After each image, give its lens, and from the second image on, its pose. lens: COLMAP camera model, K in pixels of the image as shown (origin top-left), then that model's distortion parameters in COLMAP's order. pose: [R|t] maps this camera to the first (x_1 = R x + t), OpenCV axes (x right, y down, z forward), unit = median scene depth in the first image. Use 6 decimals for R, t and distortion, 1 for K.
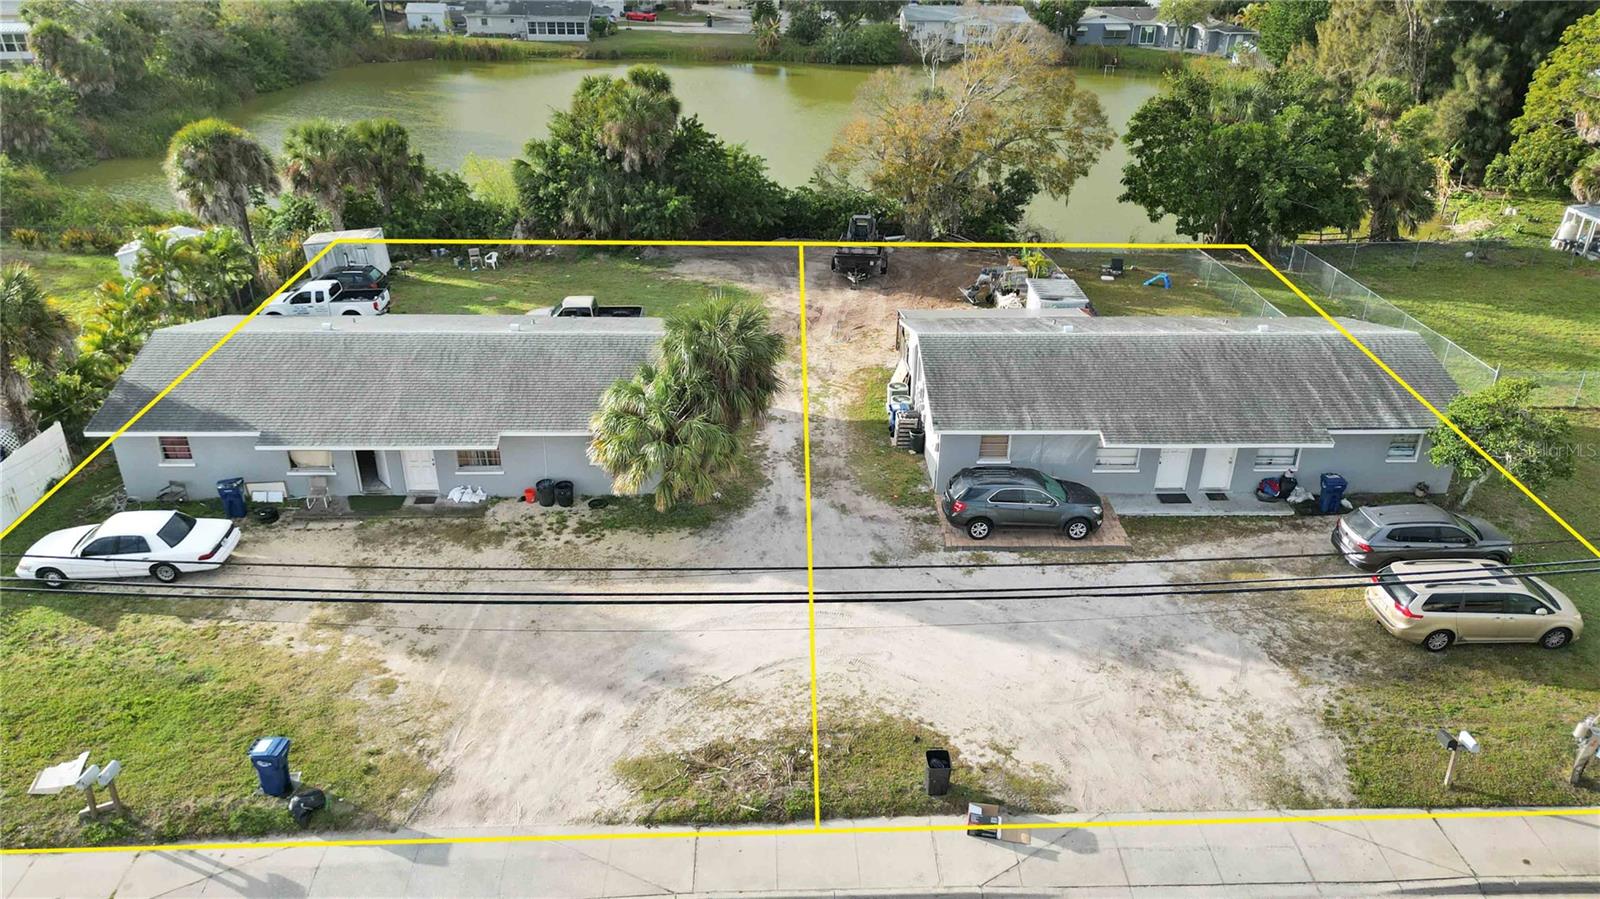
lens RADIAL K [[1124.2, 0, 804.2], [0, 1124.2, 443.0], [0, 0, 1]] dist [0.074768, -0.079763]
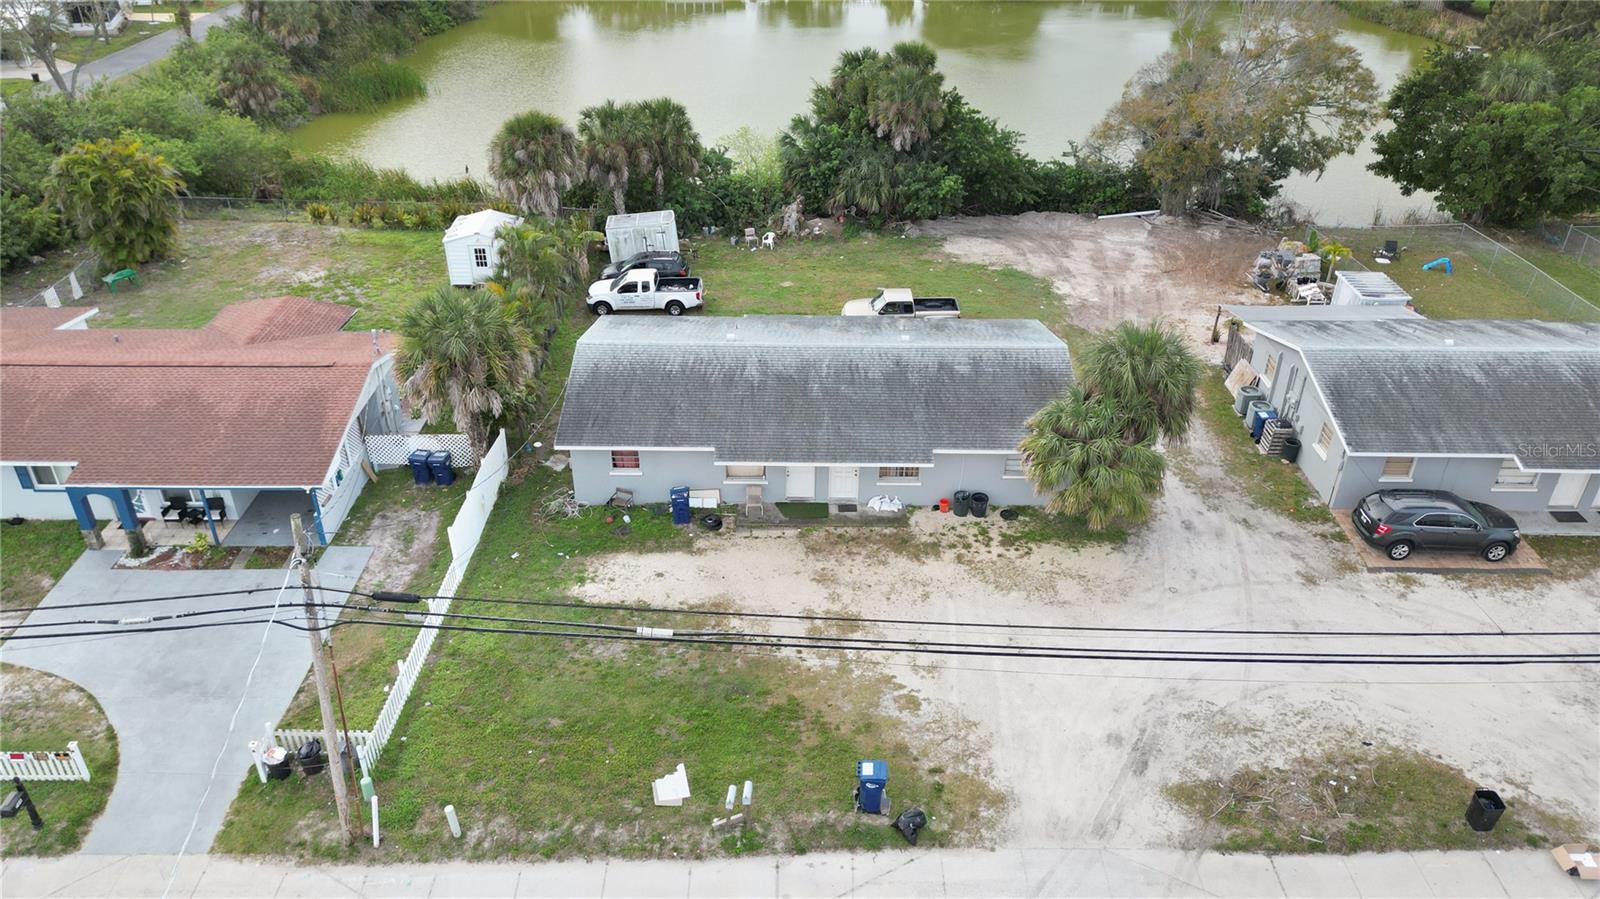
lens RADIAL K [[1115.4, 0, 802.1], [0, 1115.4, 449.7], [0, 0, 1]] dist [0.085143, -0.095640]
pose [[0.999486, 0.013871, -0.028894, -0.338889], [-0.011426, 0.996473, 0.083136, -0.089444], [0.029945, -0.082763, 0.996119, -0.044252]]
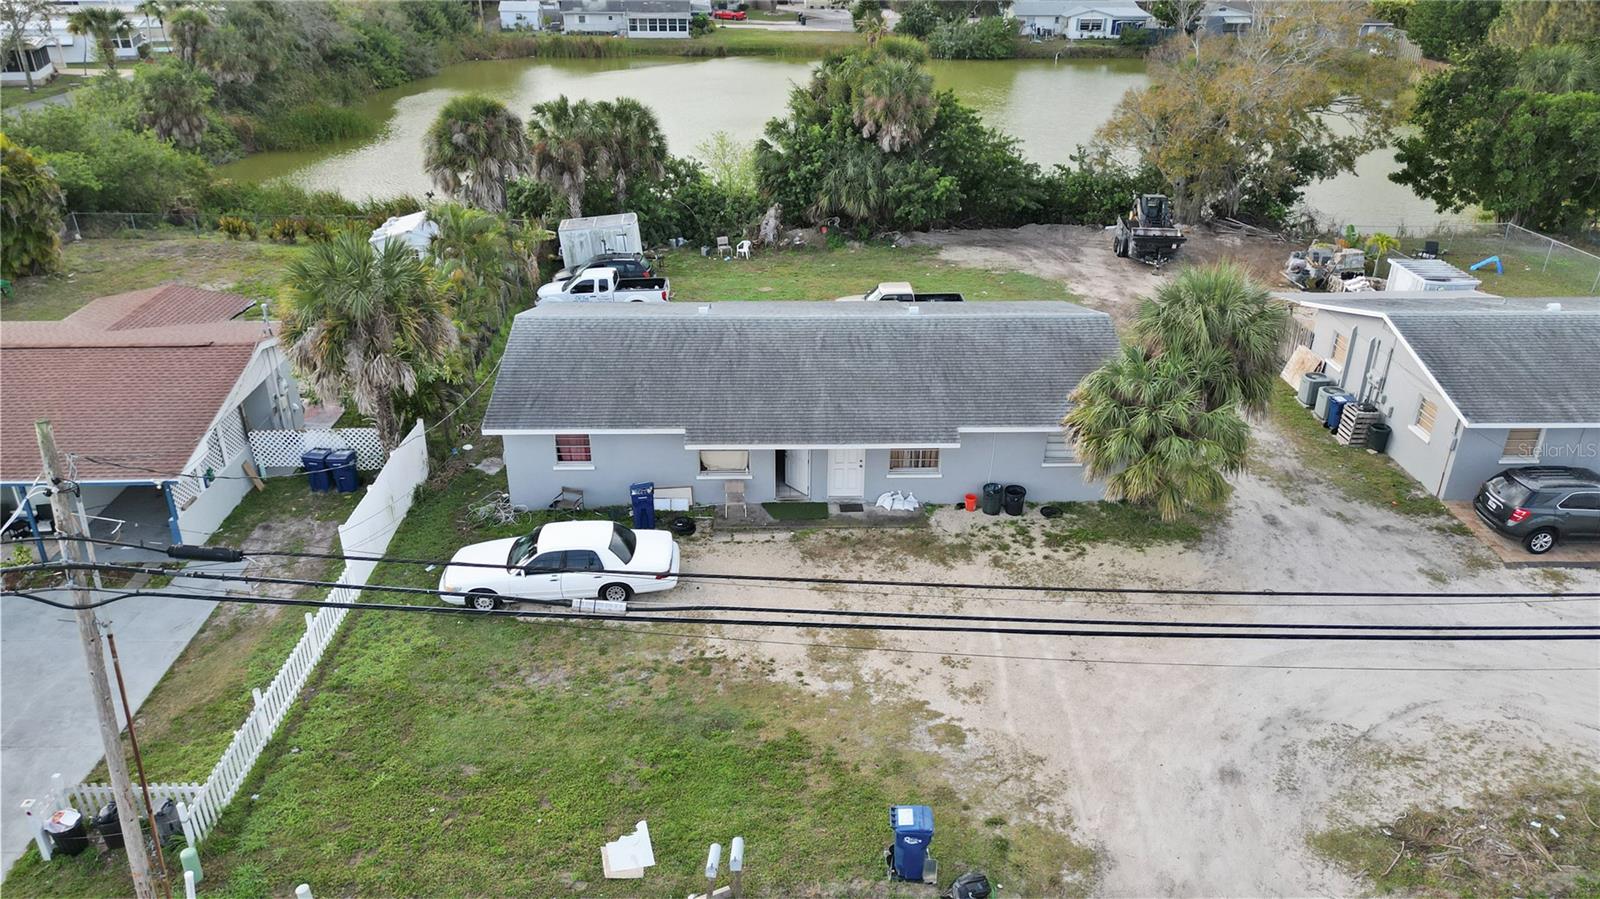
lens RADIAL K [[1119.2, 0, 803.0], [0, 1119.2, 450.2], [0, 0, 1]] dist [0.072258, -0.070014]
pose [[0.999991, -0.003935, -0.001794, -0.360164], [0.003926, 0.999981, -0.004827, 0.010272], [0.001813, 0.004820, 0.999987, 0.145236]]
